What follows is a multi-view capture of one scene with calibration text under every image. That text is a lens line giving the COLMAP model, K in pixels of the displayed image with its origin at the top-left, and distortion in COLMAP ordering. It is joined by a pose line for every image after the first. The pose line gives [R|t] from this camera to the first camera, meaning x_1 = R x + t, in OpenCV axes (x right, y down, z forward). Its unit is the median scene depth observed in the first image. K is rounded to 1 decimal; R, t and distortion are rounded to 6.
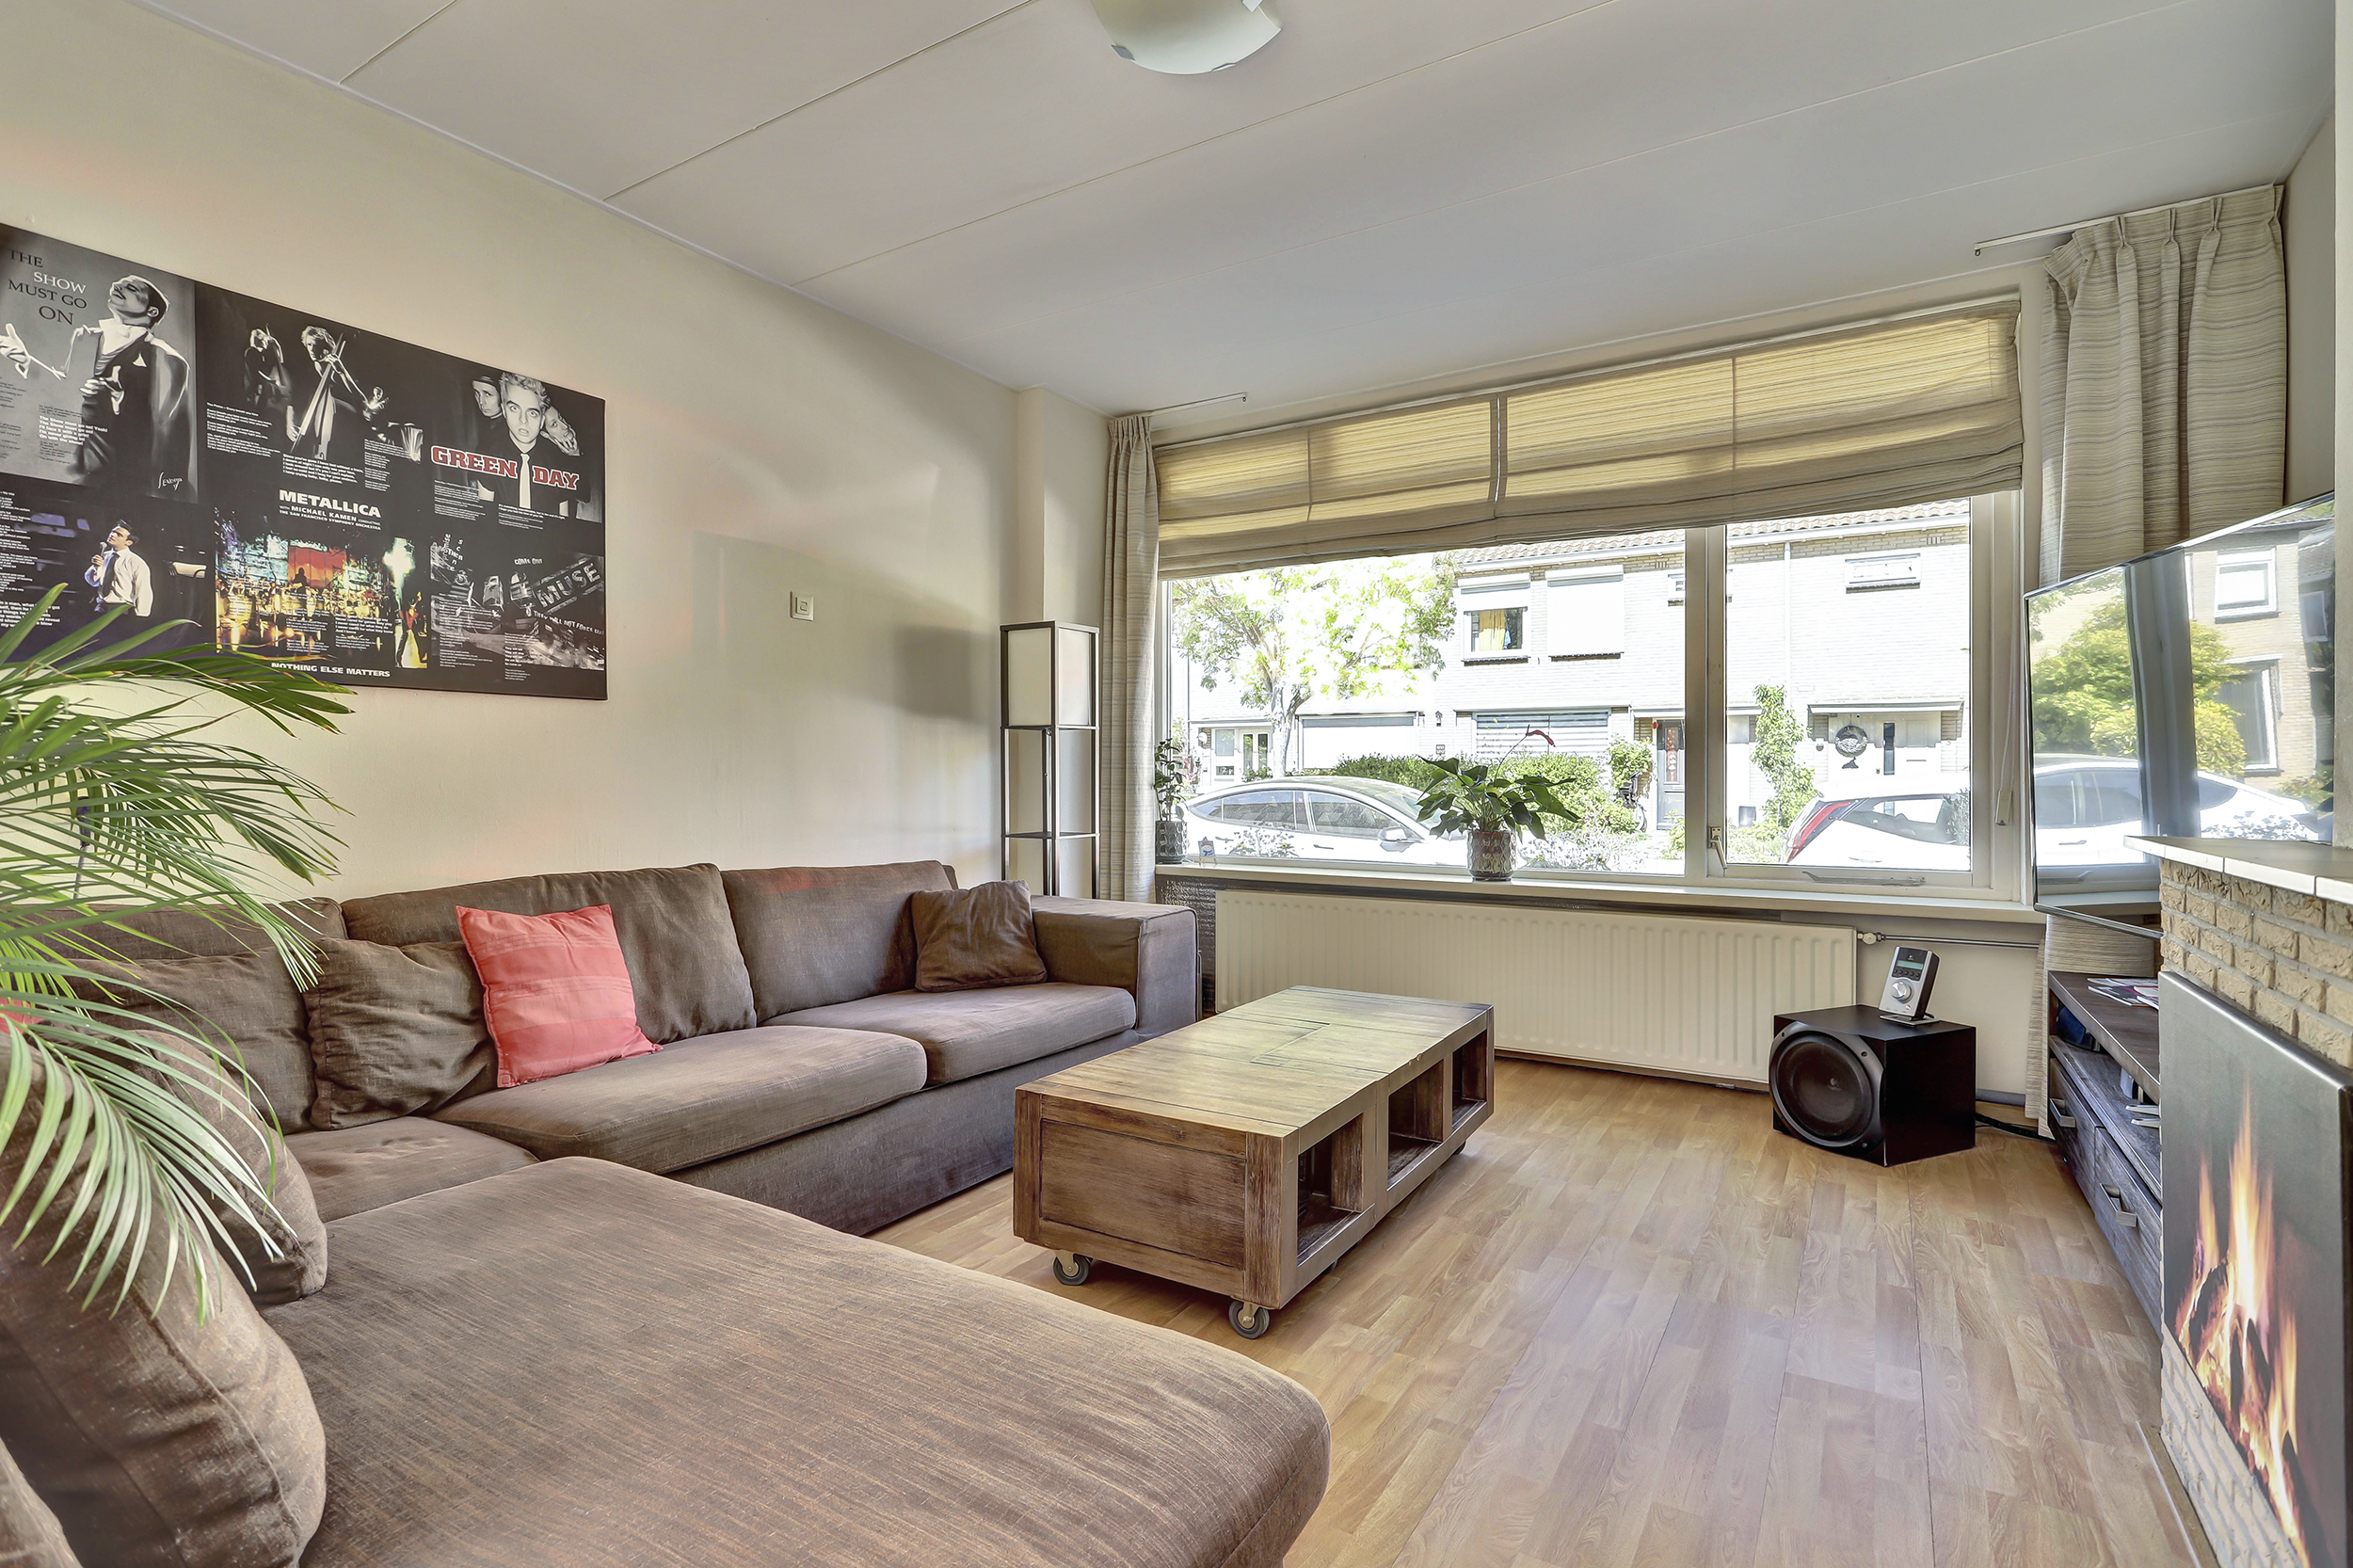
lens RADIAL K [[1138.6, 0, 1182.8], [0, 1138.6, 775.2], [0, 0, 1]] dist [0.009984, 0.001685]
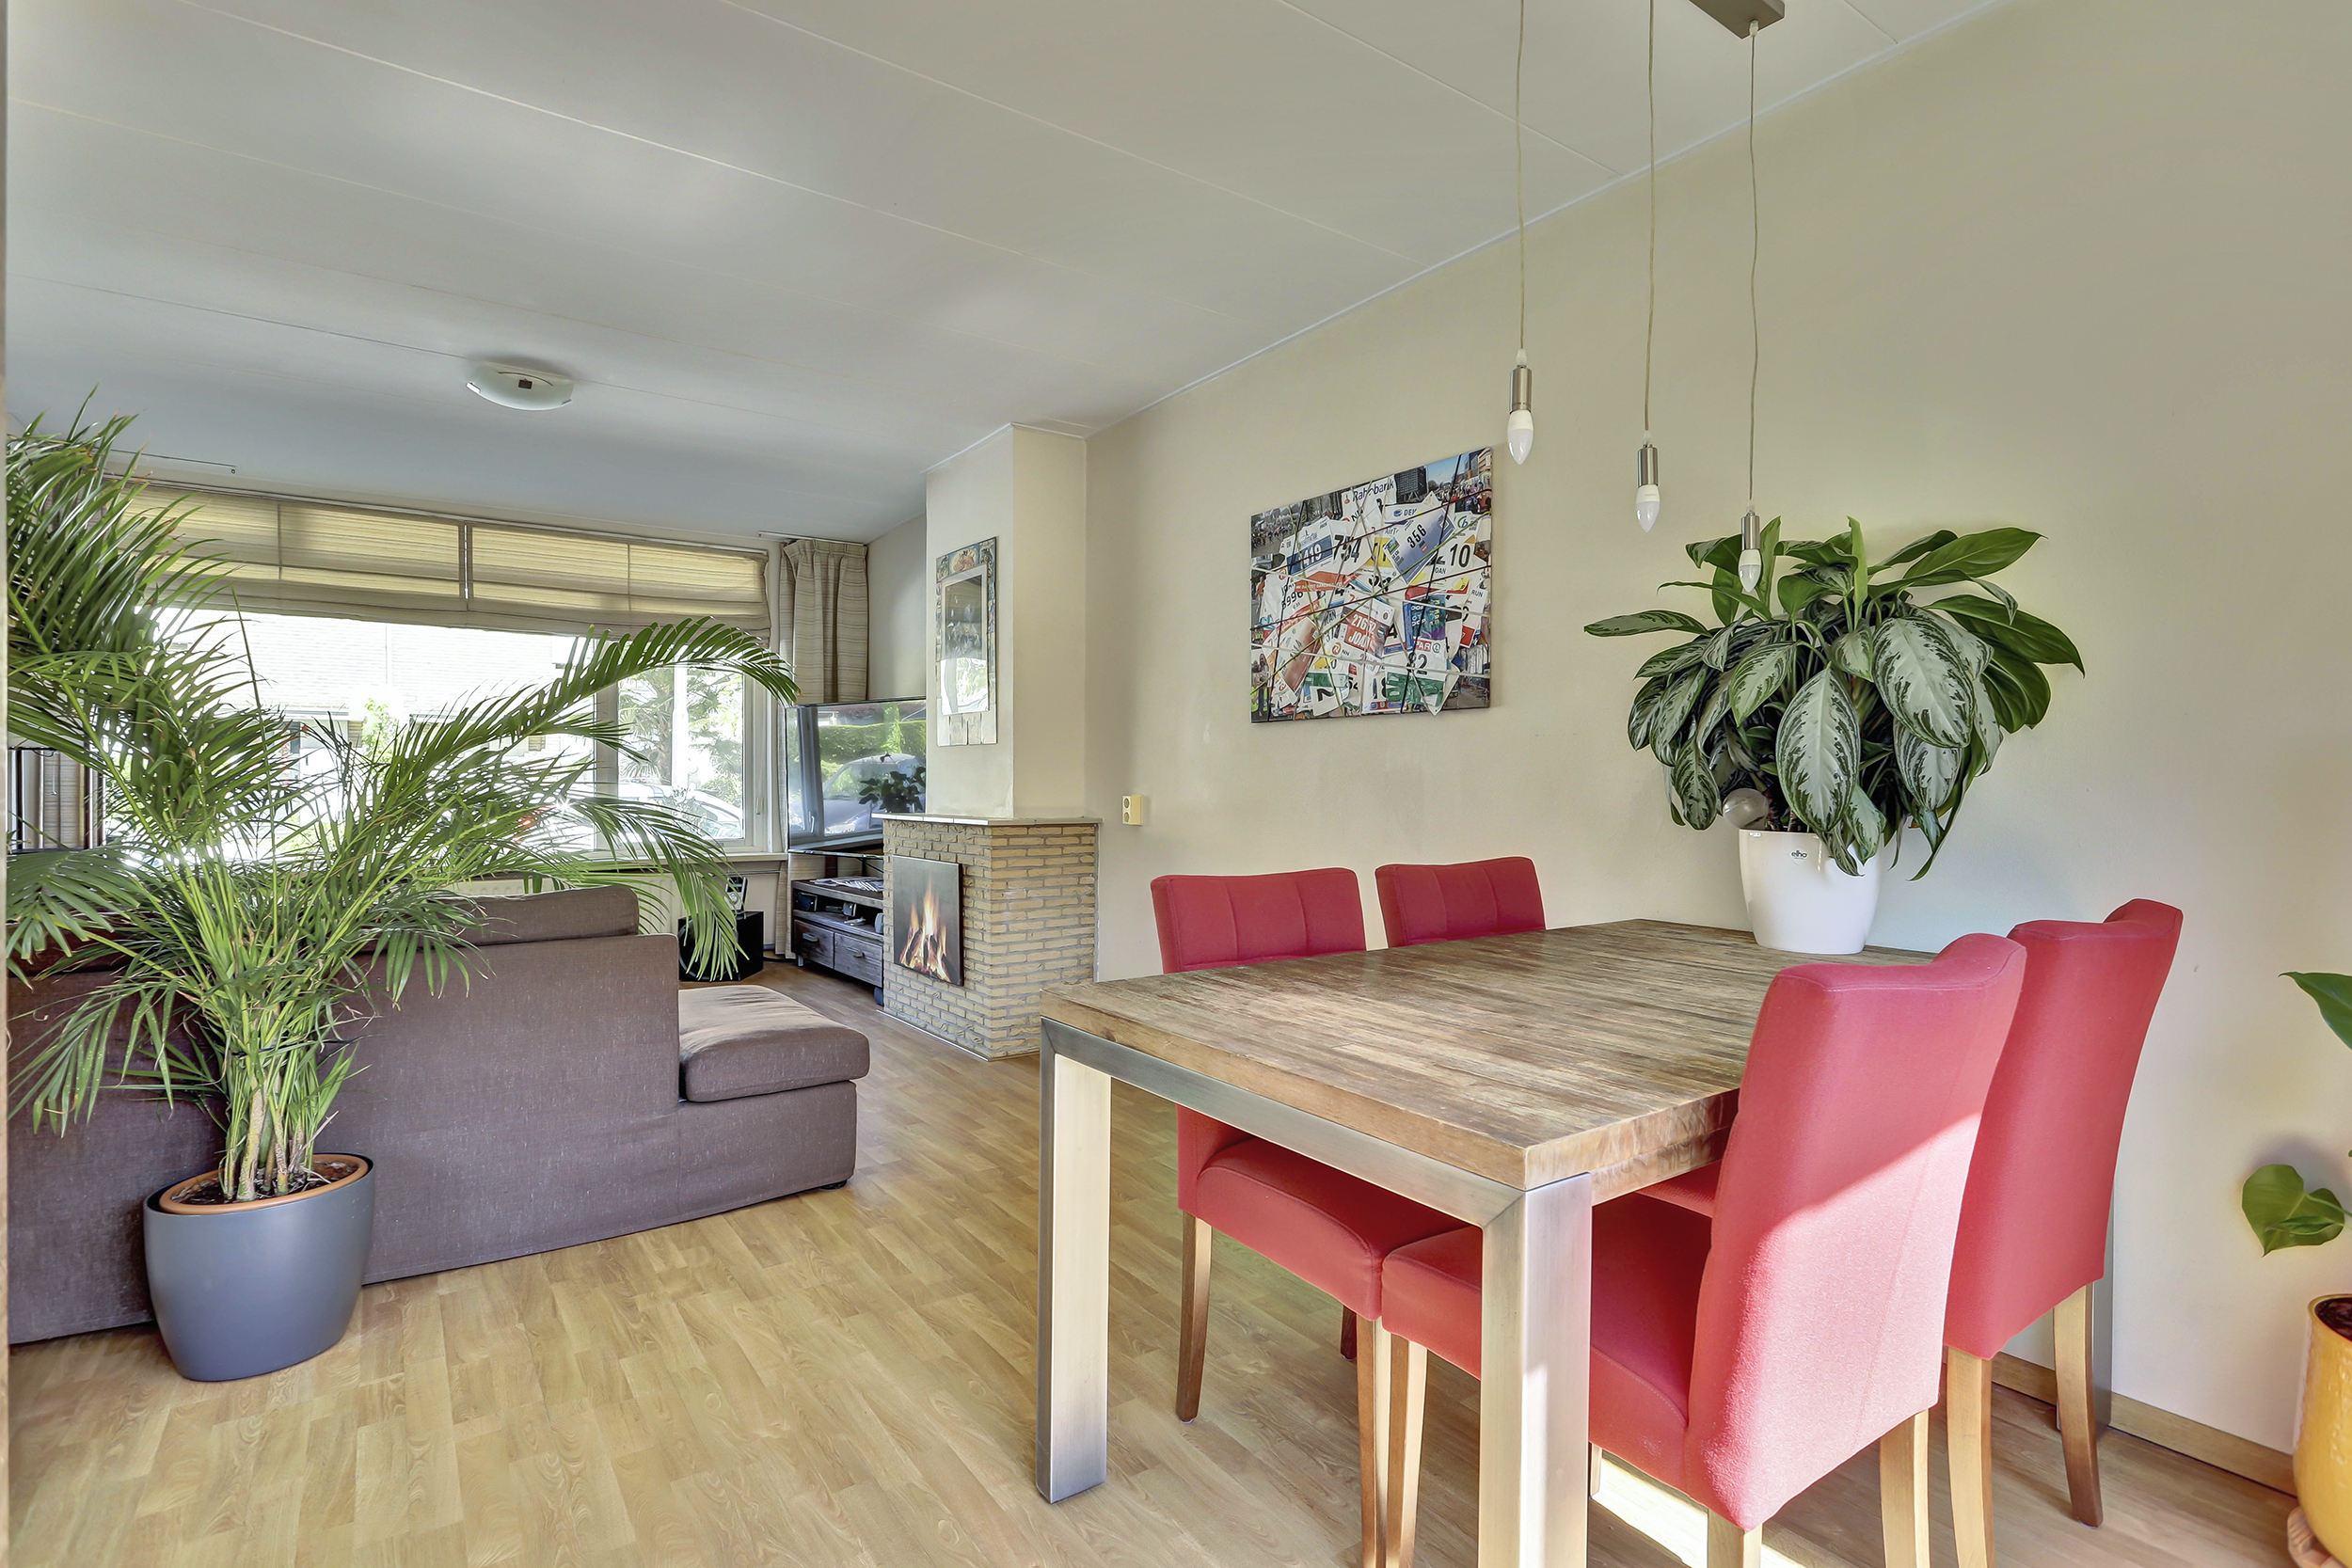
lens RADIAL K [[1138.0, 0, 1182.3], [0, 1138.0, 775.2], [0, 0, 1]] dist [0.009984, 0.001685]
pose [[0.396192, 0.006790, 0.918142, -0.747599], [-0.002598, 0.999977, -0.006274, -0.013587], [-0.918164, 0.000100, 0.396201, -0.427583]]
